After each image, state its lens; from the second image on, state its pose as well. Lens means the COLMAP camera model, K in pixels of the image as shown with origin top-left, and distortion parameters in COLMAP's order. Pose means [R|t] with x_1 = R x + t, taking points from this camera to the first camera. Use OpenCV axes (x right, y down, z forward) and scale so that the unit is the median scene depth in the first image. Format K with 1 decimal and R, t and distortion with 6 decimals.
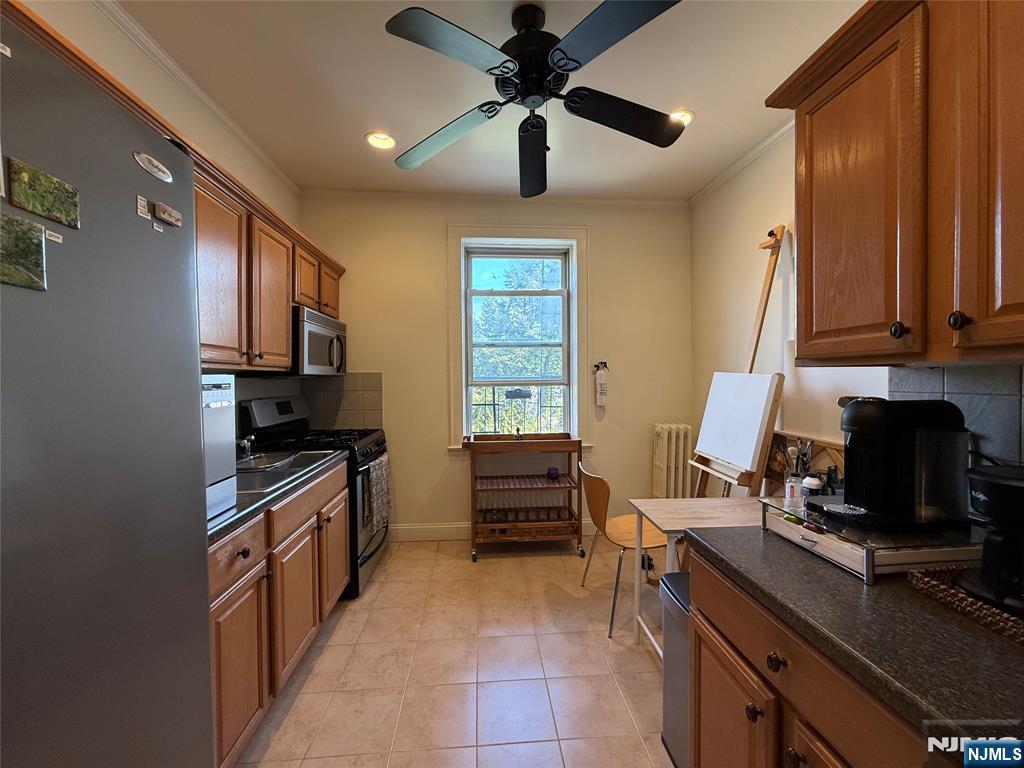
lens RADIAL K [[407.3, 0, 510.2], [0, 407.3, 382.1], [0, 0, 1]] dist [-0.000960, 0.000379]
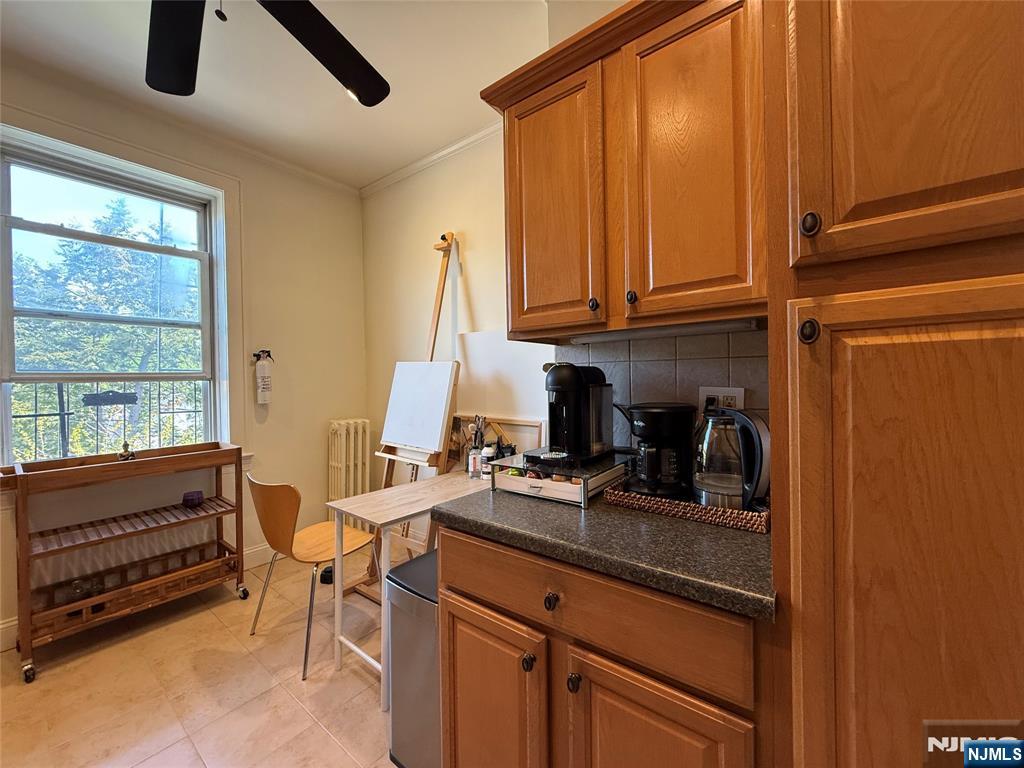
lens RADIAL K [[407.3, 0, 510.2], [0, 407.3, 382.1], [0, 0, 1]] dist [-0.000960, 0.000379]
pose [[0.673791, -0.008327, 0.738875, -0.060681], [0.021424, 0.999736, -0.008270, 0.042511], [-0.738611, 0.021402, 0.673792, 0.116438]]
